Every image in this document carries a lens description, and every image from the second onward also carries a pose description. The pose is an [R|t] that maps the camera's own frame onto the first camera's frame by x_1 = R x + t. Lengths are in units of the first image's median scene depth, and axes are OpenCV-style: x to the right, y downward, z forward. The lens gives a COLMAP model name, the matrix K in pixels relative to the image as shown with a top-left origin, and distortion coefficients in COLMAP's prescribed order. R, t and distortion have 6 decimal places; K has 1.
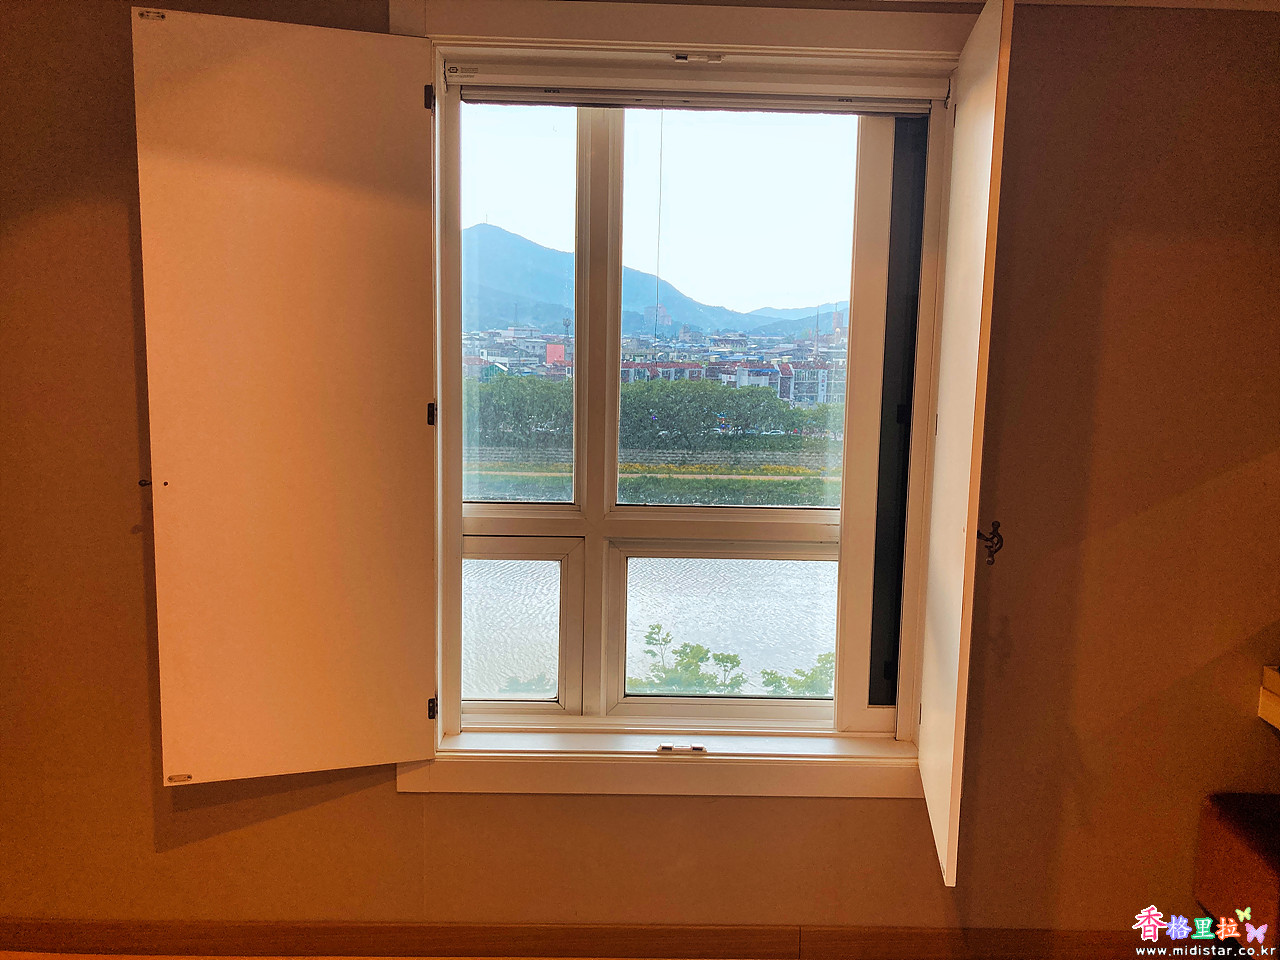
lens RADIAL K [[1062.5, 0, 642.5], [0, 1062.5, 479.1], [0, 0, 1]] dist [0.026000, -0.018816]
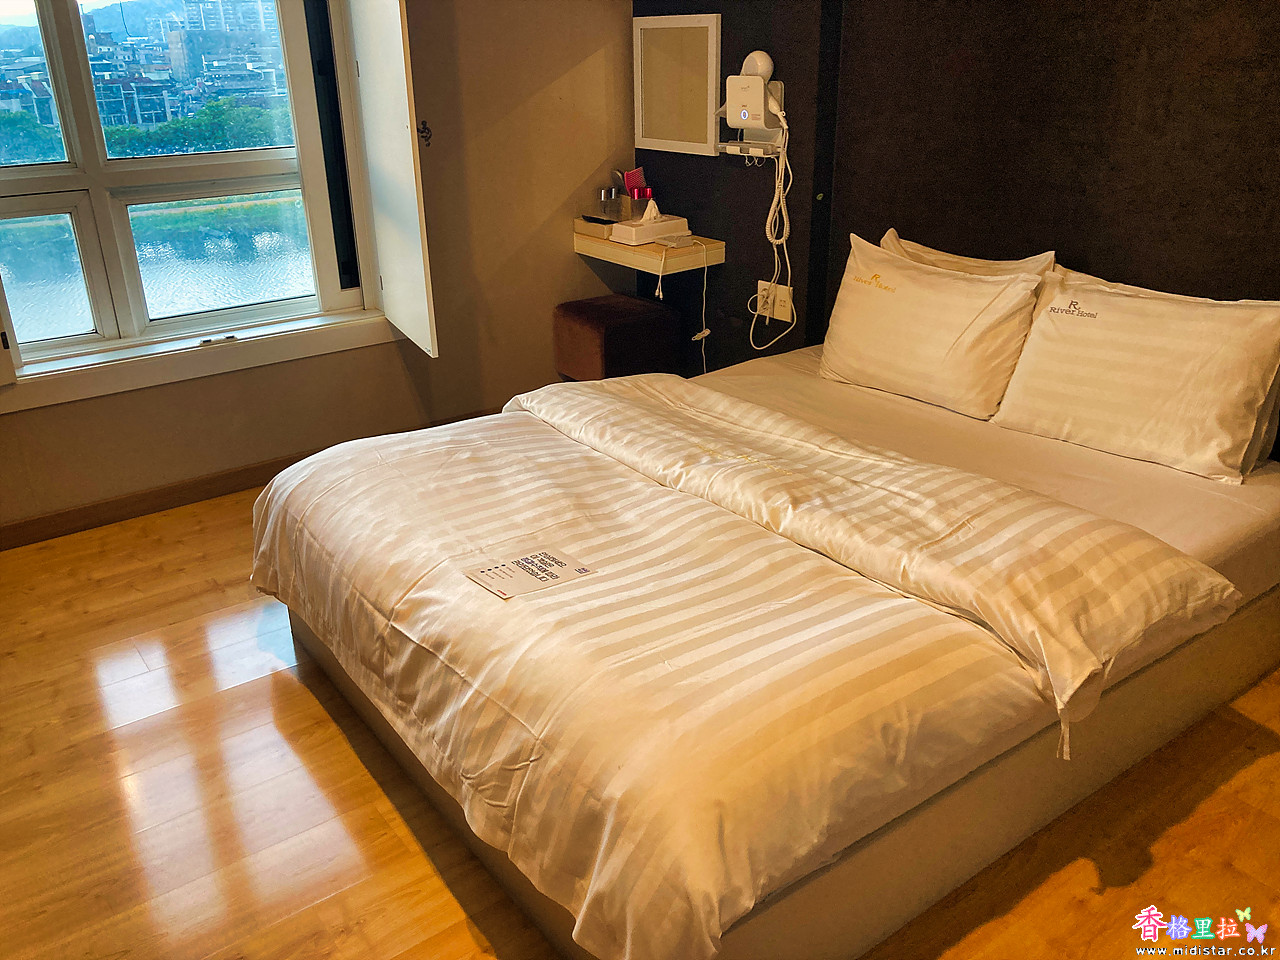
lens RADIAL K [[1062.5, 0, 637.1], [0, 1062.5, 479.1], [0, 0, 1]] dist [0.026000, -0.018816]
pose [[0.810549, -0.258974, 0.525302, -0.271432], [0.116935, 0.950426, 0.288126, 0.089005], [-0.573878, -0.172114, 0.800650, -0.388362]]
